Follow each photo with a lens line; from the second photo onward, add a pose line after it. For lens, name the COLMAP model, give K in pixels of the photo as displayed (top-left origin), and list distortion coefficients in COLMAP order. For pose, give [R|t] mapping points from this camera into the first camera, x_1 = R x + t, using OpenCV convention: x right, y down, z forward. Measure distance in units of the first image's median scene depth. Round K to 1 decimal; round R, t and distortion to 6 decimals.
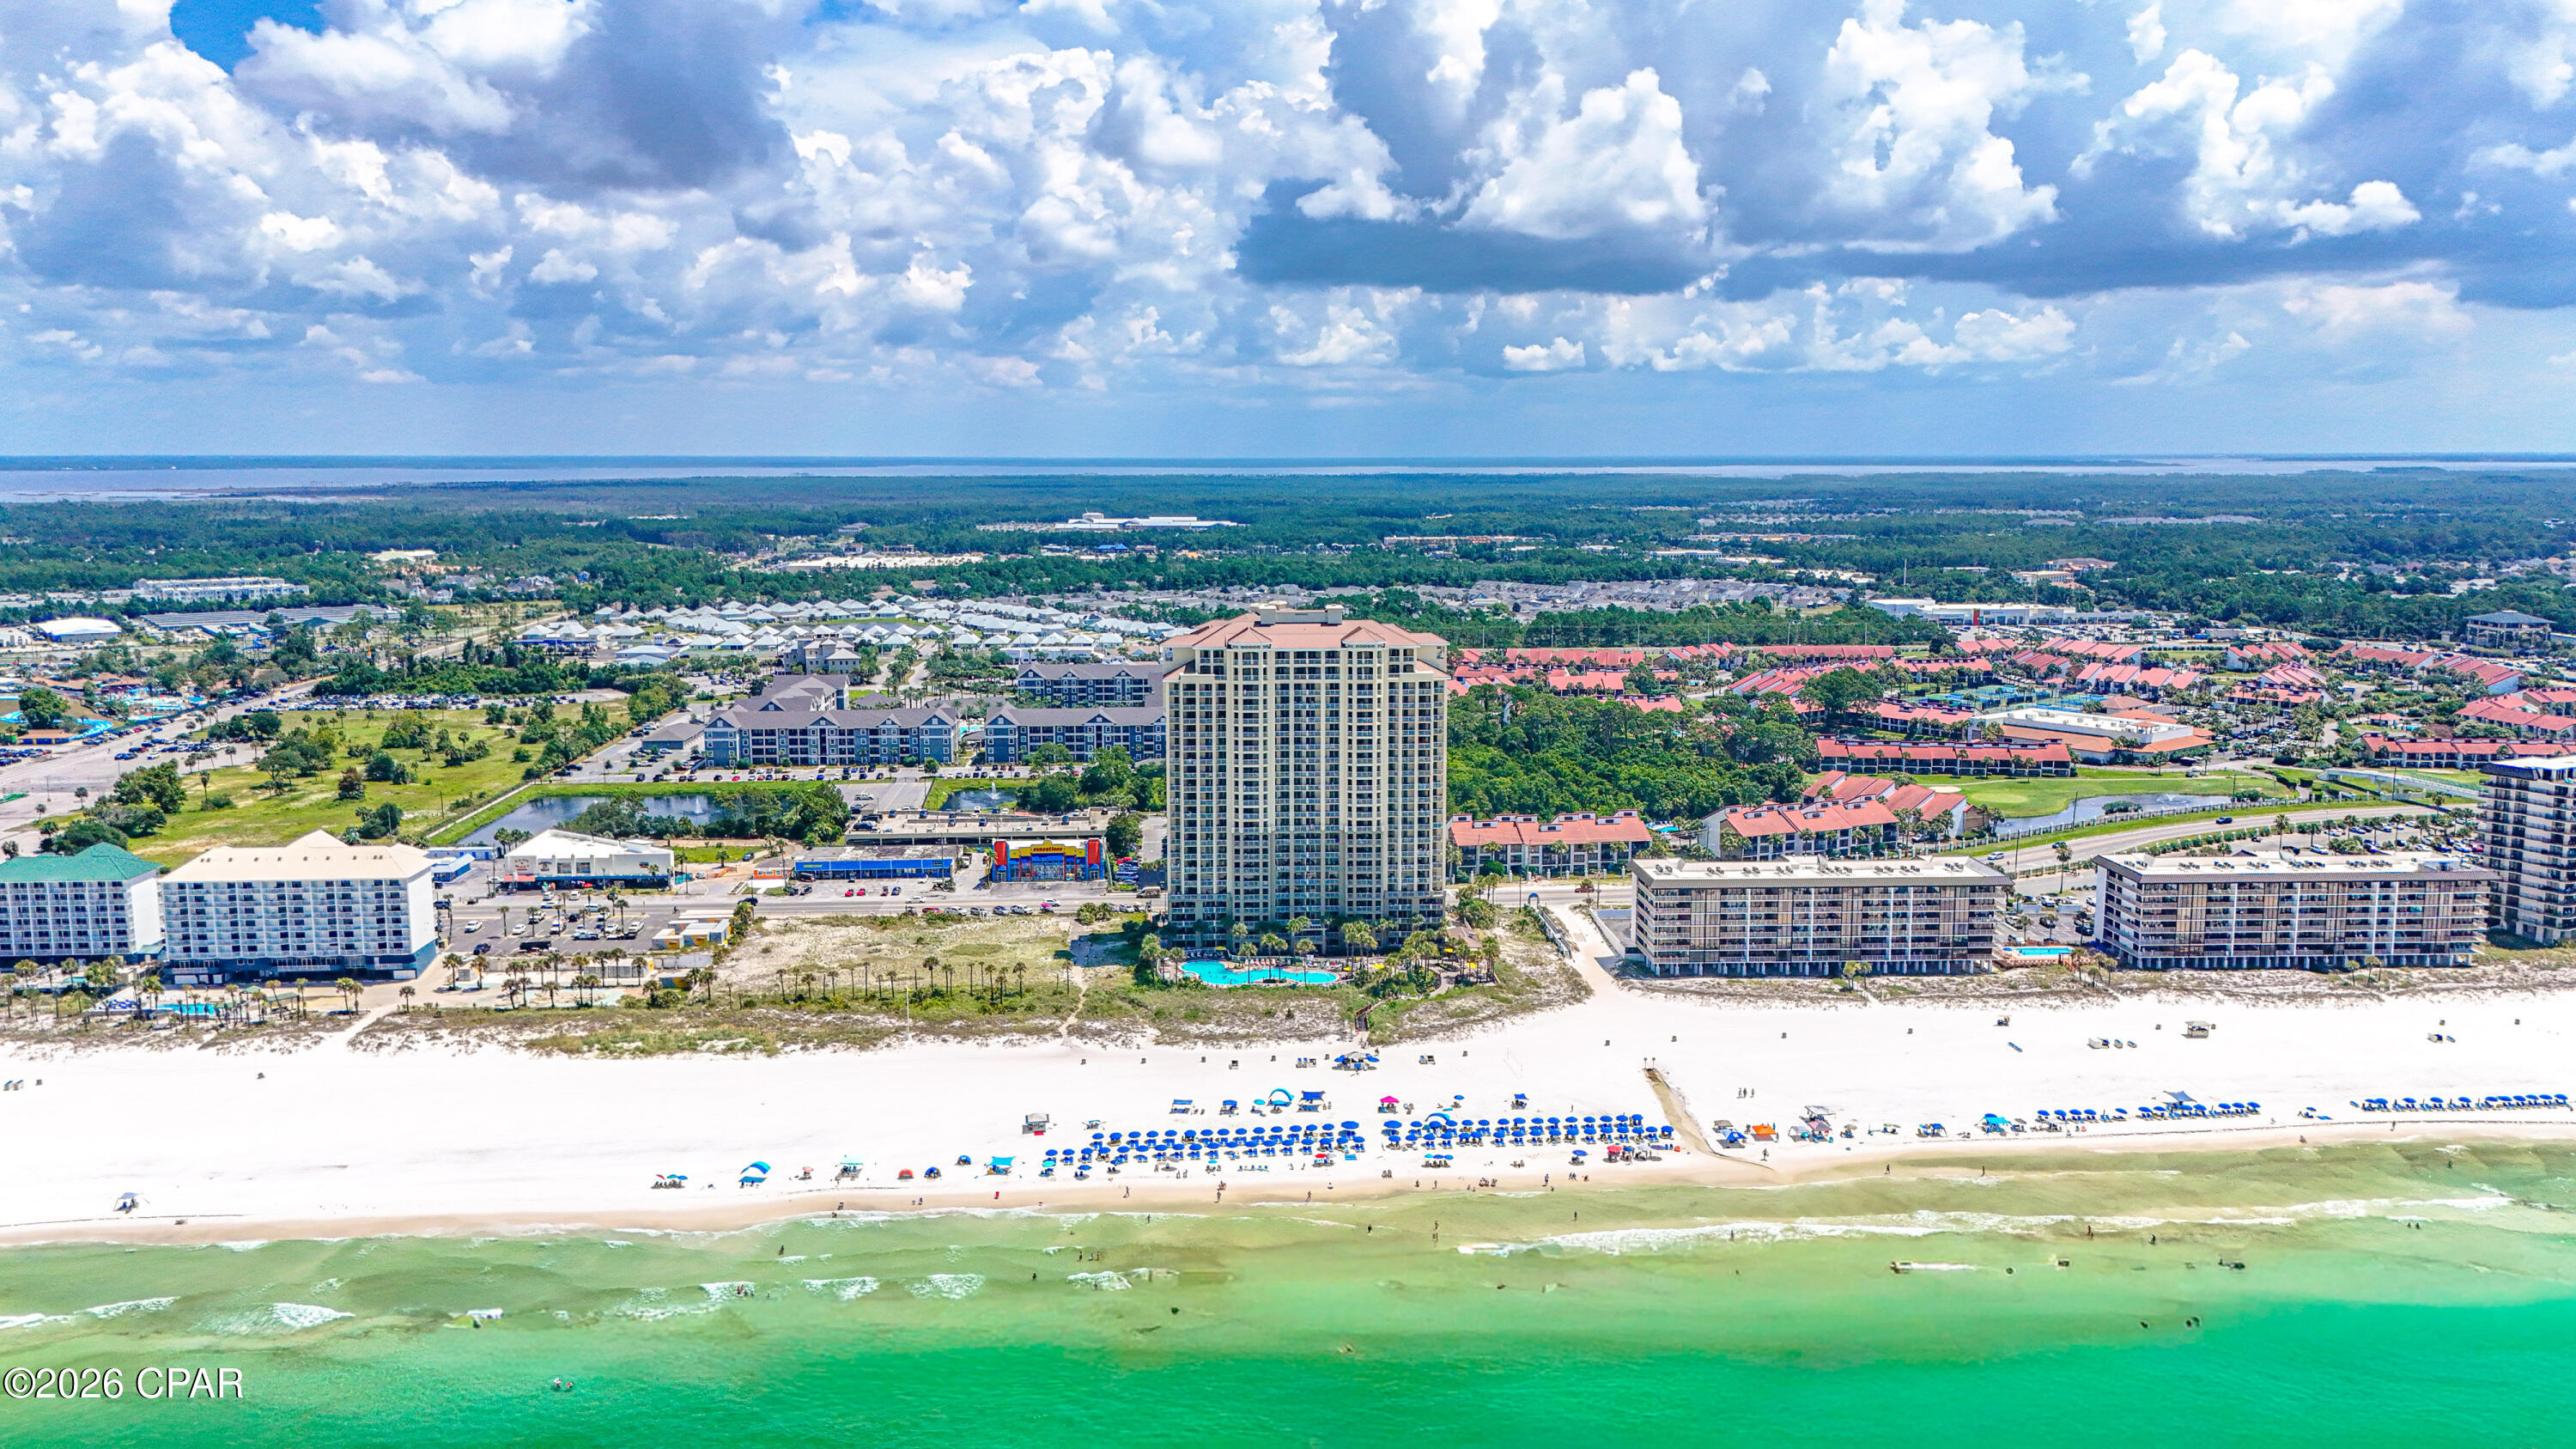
lens RADIAL K [[1898.6, 0, 1279.9], [0, 1898.6, 717.8], [0, 0, 1]] dist [0.066723, -0.055720]
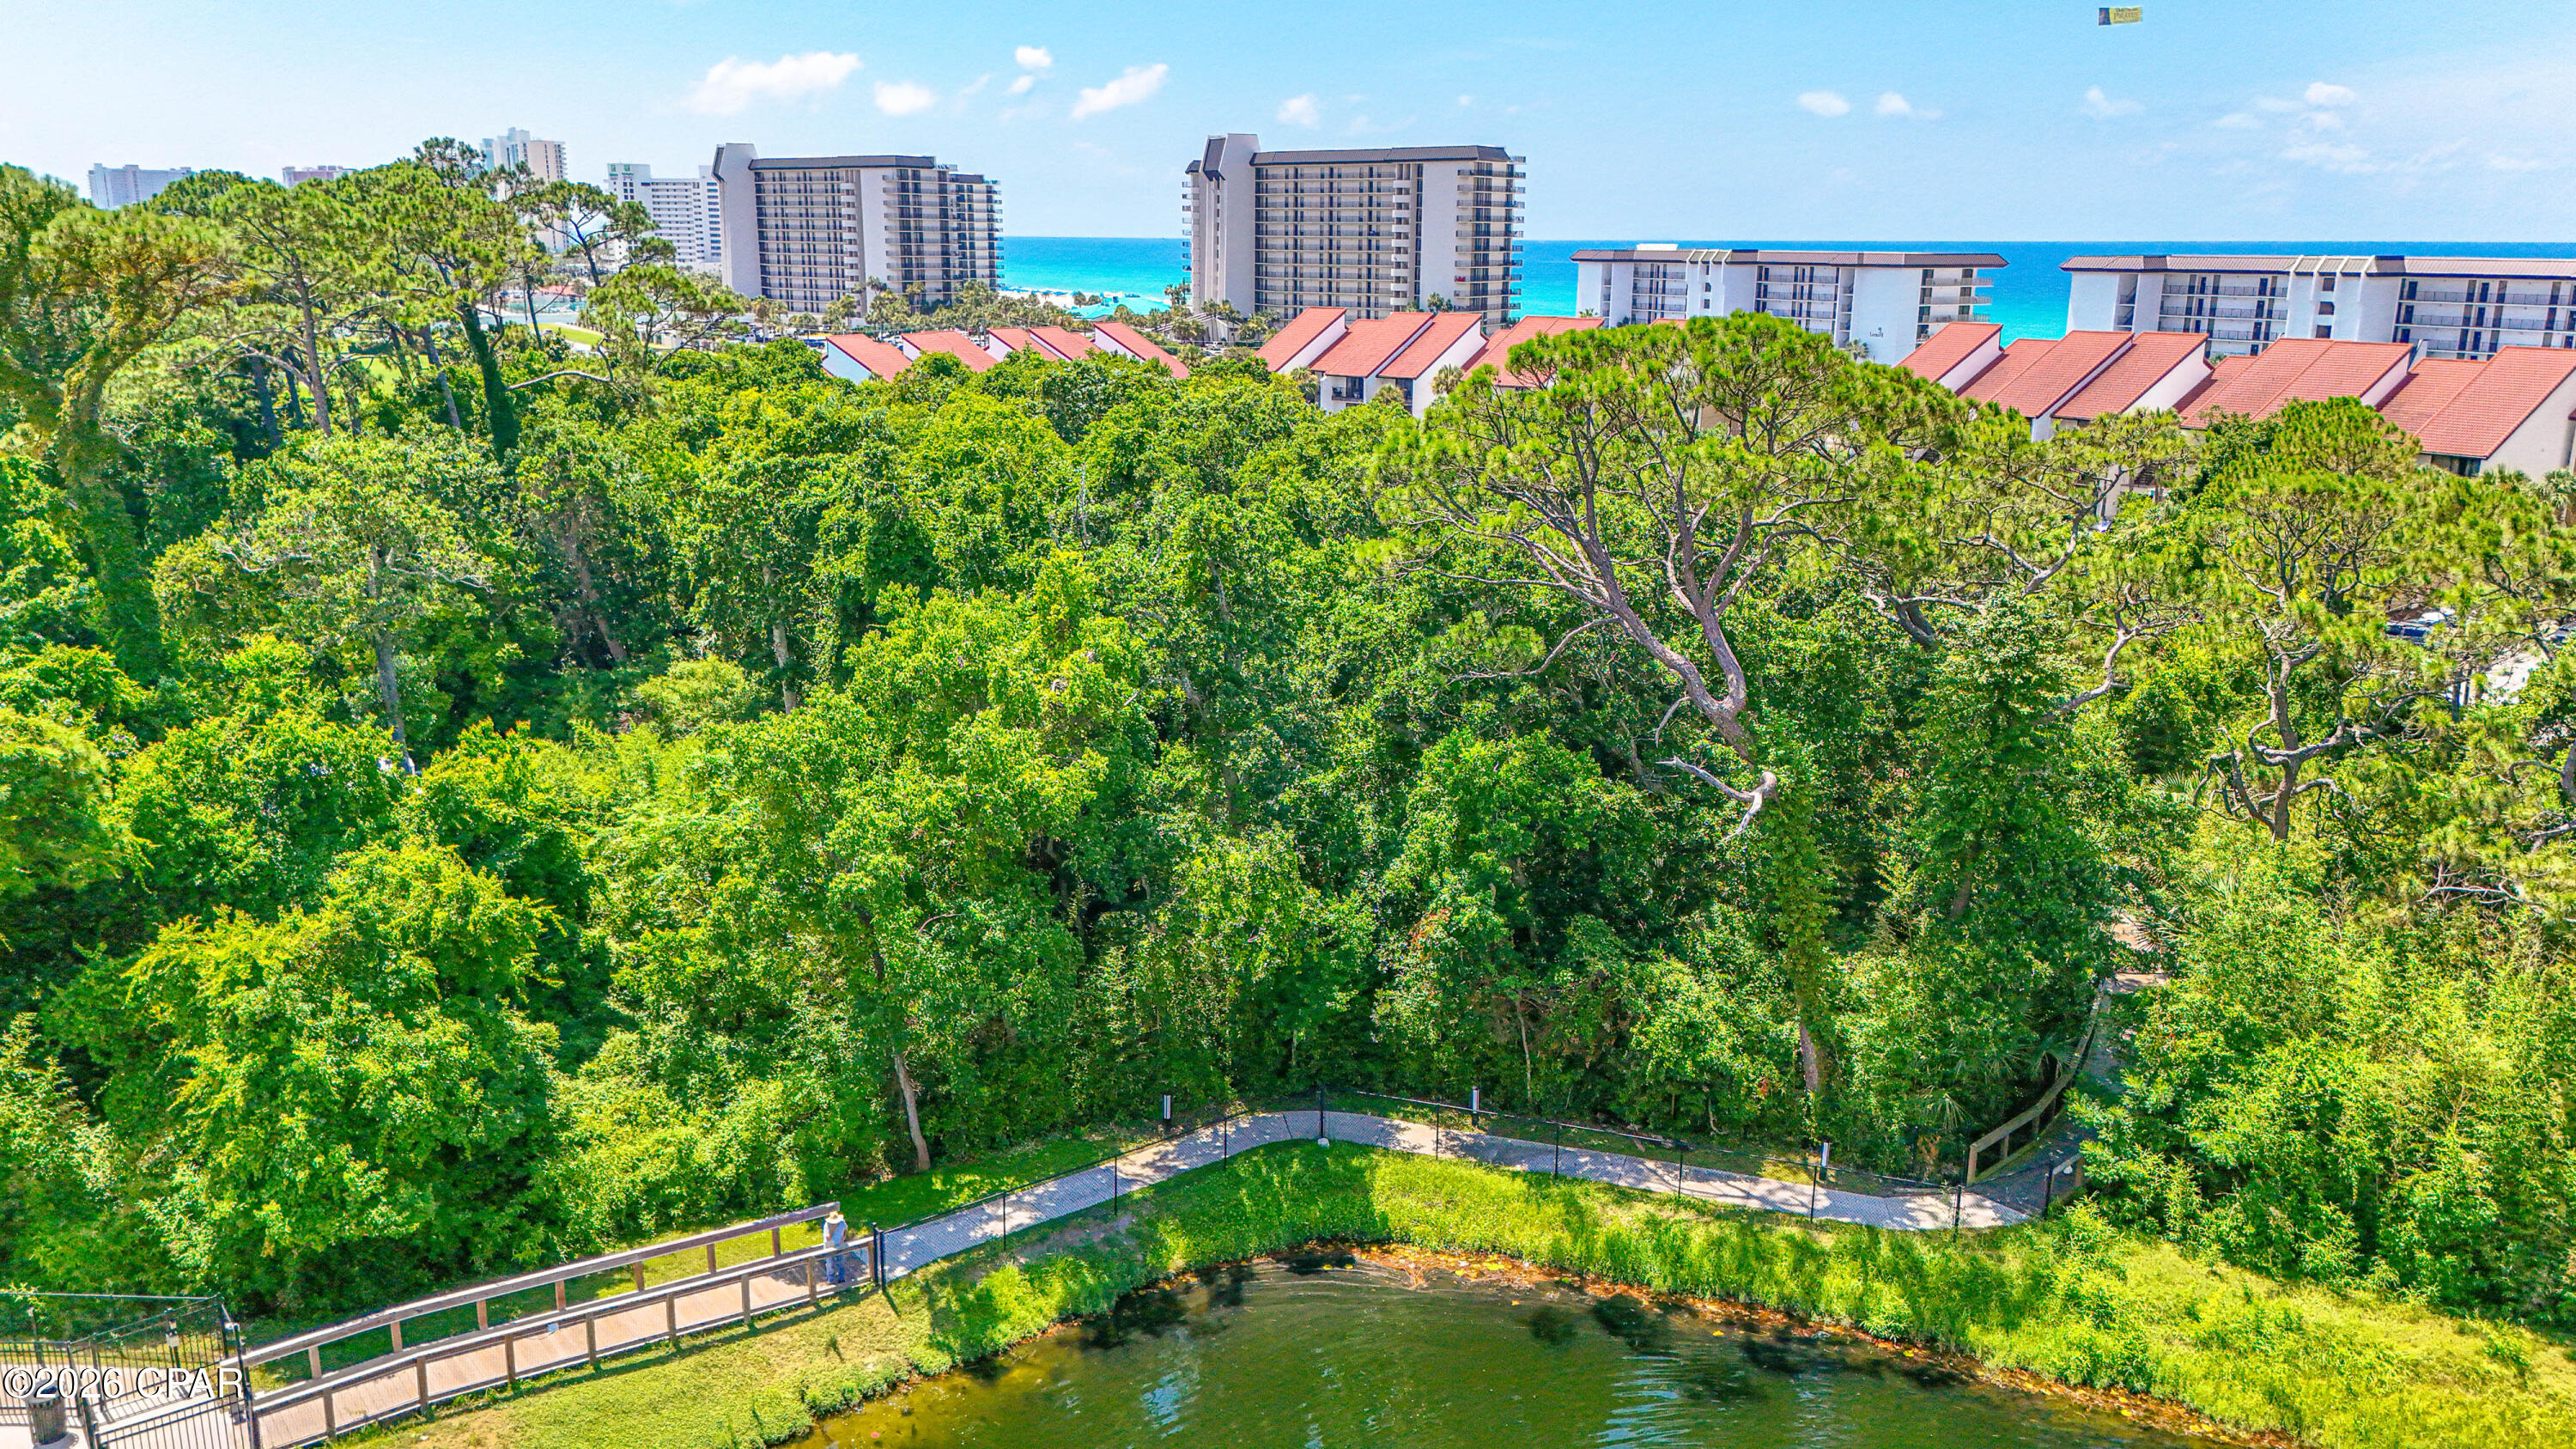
lens RADIAL K [[1898.6, 0, 1284.3], [0, 1898.6, 732.7], [0, 0, 1]] dist [0.066723, -0.055720]
pose [[-0.451131, -0.228055, 0.862828, -0.084364], [0.120574, 0.942361, 0.312119, -0.004287], [-0.884275, 0.244841, -0.397631, 1.542459]]
